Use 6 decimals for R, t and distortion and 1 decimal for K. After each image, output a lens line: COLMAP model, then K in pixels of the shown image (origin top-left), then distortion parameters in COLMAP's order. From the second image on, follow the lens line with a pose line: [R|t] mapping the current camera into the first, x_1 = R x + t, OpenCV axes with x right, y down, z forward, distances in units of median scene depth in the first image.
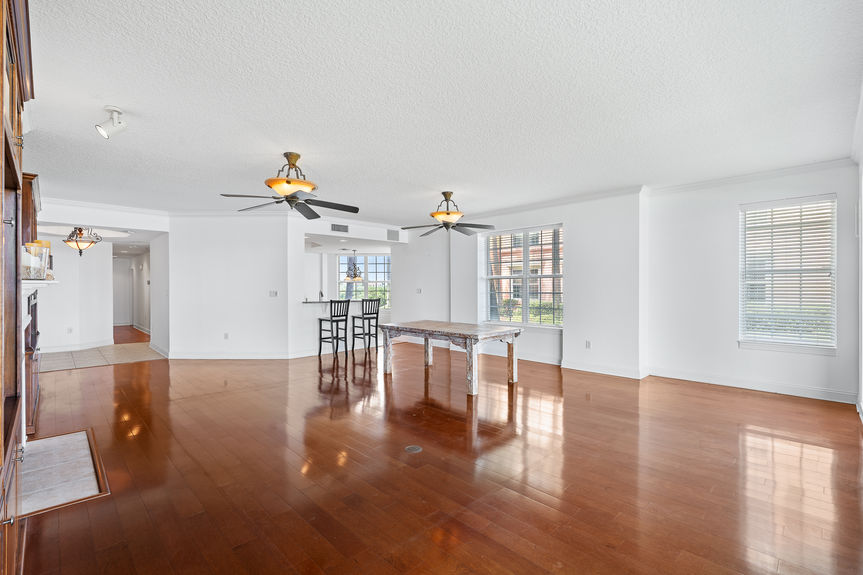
lens RADIAL K [[394.7, 0, 443.1], [0, 394.7, 281.8], [0, 0, 1]] dist [-0.012683, 0.003374]
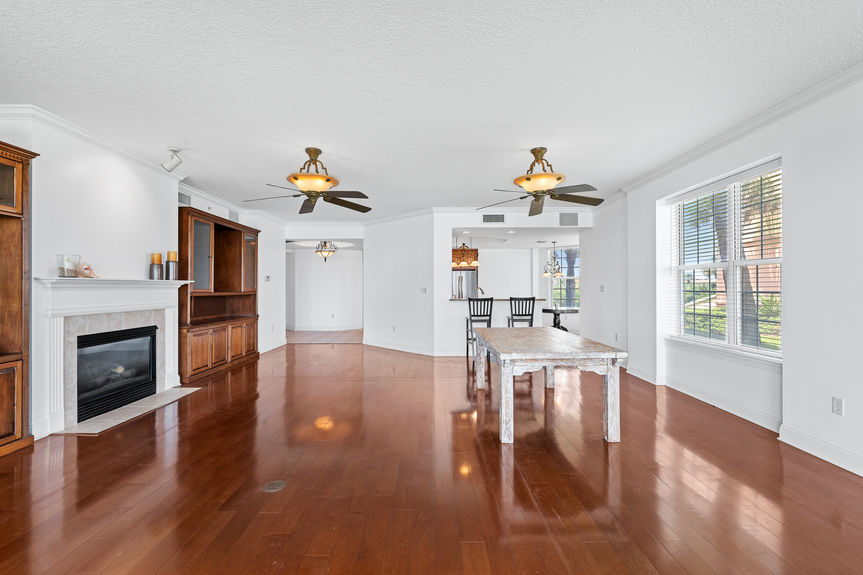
lens RADIAL K [[394.7, 0, 435.7], [0, 394.7, 286.0], [0, 0, 1]] dist [-0.012683, 0.003374]
pose [[0.705747, -0.001536, -0.708462, 0.310515], [0.012445, 0.999870, 0.010229, 0.008414], [0.708354, -0.016036, 0.705675, 0.293292]]
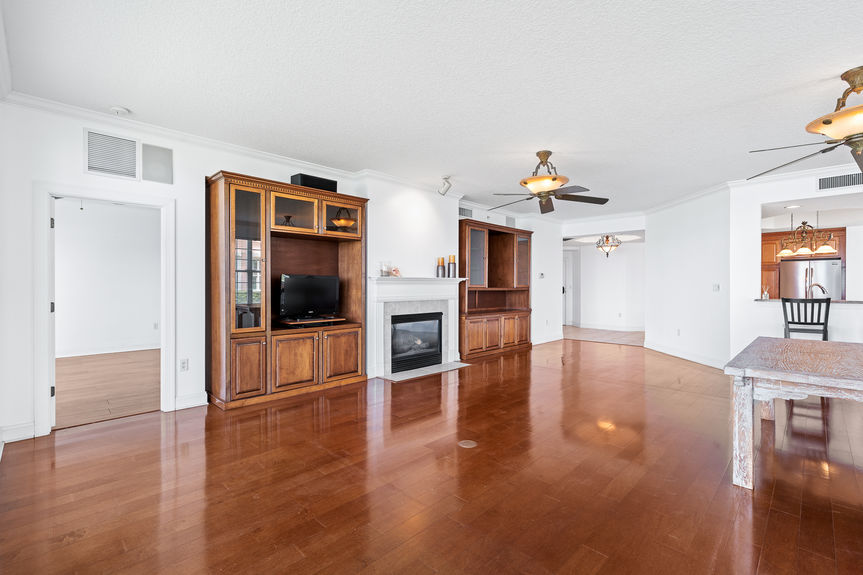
lens RADIAL K [[394.7, 0, 422.7], [0, 394.7, 289.4], [0, 0, 1]] dist [-0.012683, 0.003374]
pose [[-0.016363, 0.012327, -0.999790, 0.387922], [0.017718, 0.999771, 0.012037, 0.013439], [0.999709, -0.017517, -0.016577, 0.393655]]
